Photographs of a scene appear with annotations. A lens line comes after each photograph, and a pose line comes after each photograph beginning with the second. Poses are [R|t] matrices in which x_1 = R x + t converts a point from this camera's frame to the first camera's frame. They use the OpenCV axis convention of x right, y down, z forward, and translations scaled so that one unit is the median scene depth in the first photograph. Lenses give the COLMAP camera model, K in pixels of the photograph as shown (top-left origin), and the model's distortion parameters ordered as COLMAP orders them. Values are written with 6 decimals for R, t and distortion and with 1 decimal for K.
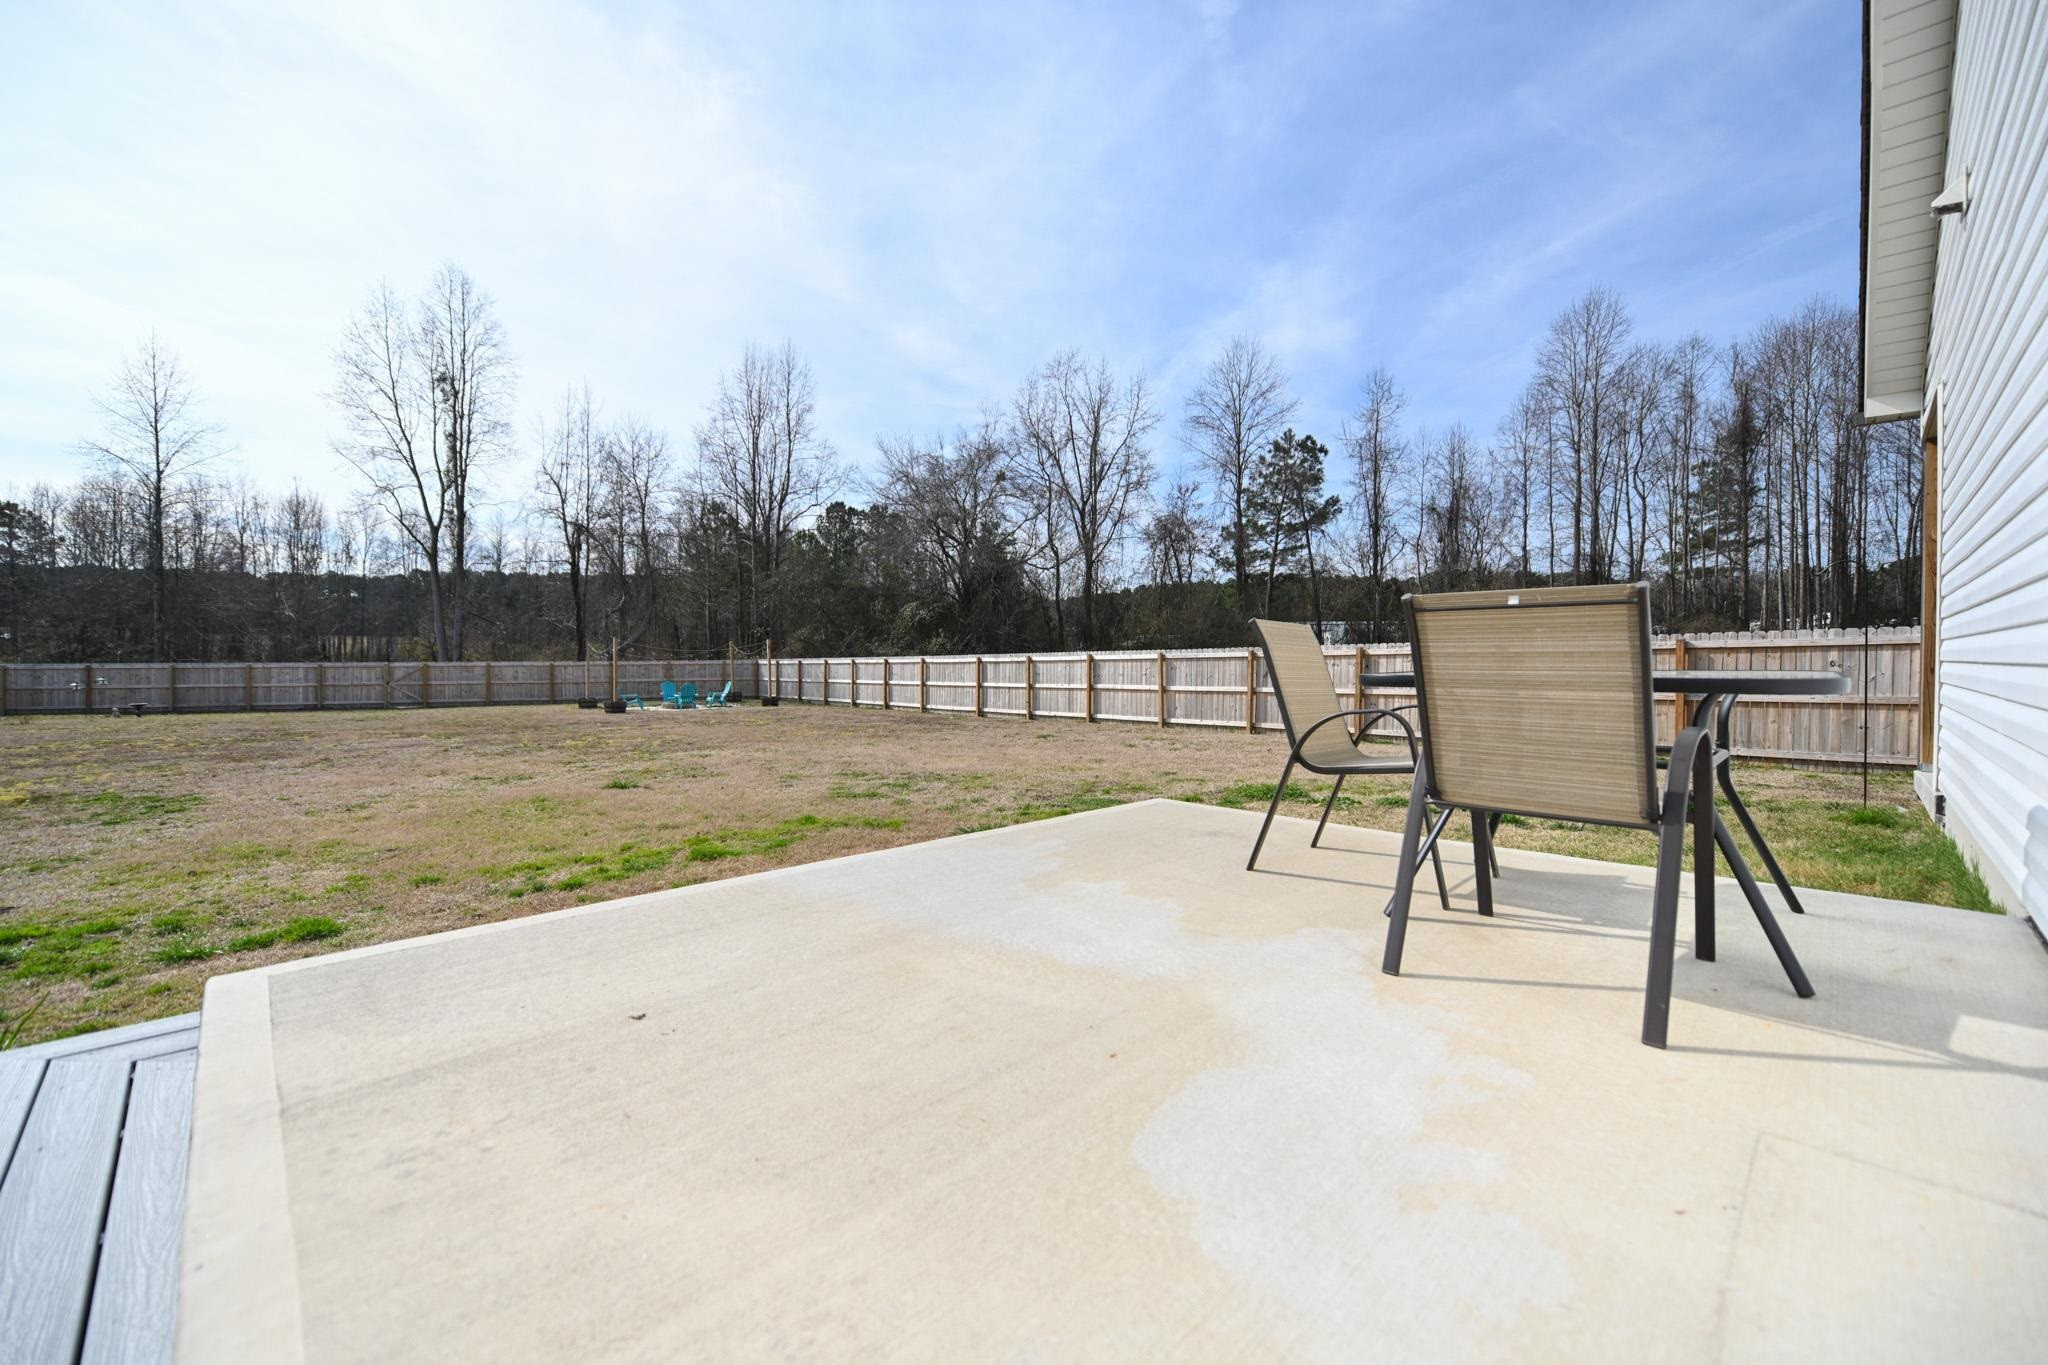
lens RADIAL K [[805.2, 0, 1023.7], [0, 805.2, 665.3], [0, 0, 1]] dist [-0.009281, -0.000563]
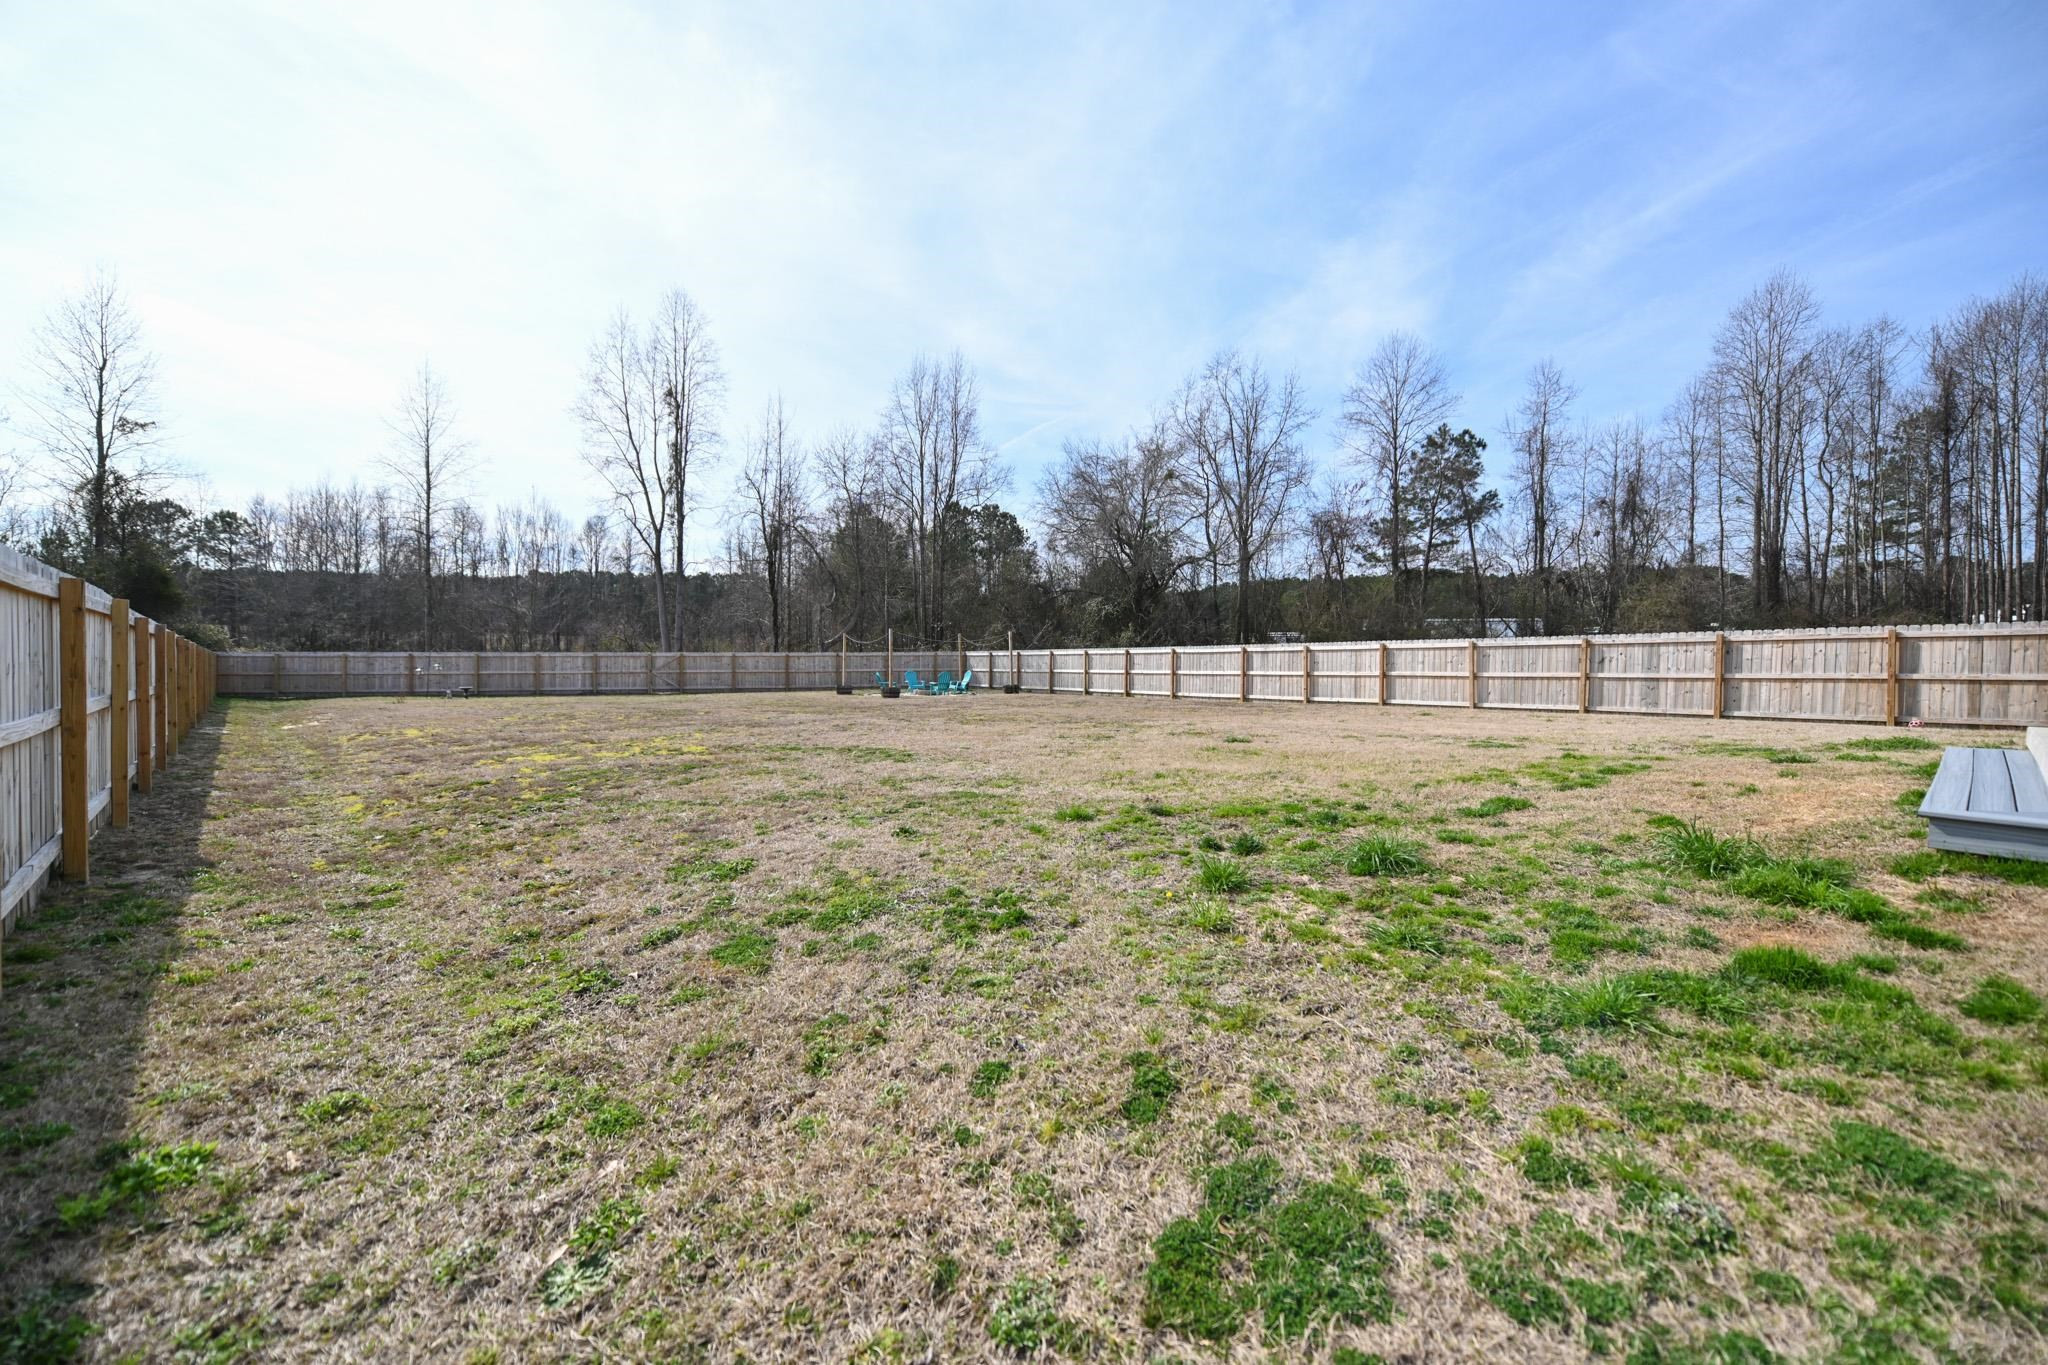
lens RADIAL K [[805.2, 0, 1023.7], [0, 805.2, 665.3], [0, 0, 1]] dist [-0.009281, -0.000563]
pose [[0.996491, 0.004409, -0.083587, -0.114456], [-0.004204, 0.999988, 0.002625, 0.005476], [0.083598, -0.002264, 0.996497, -0.038402]]
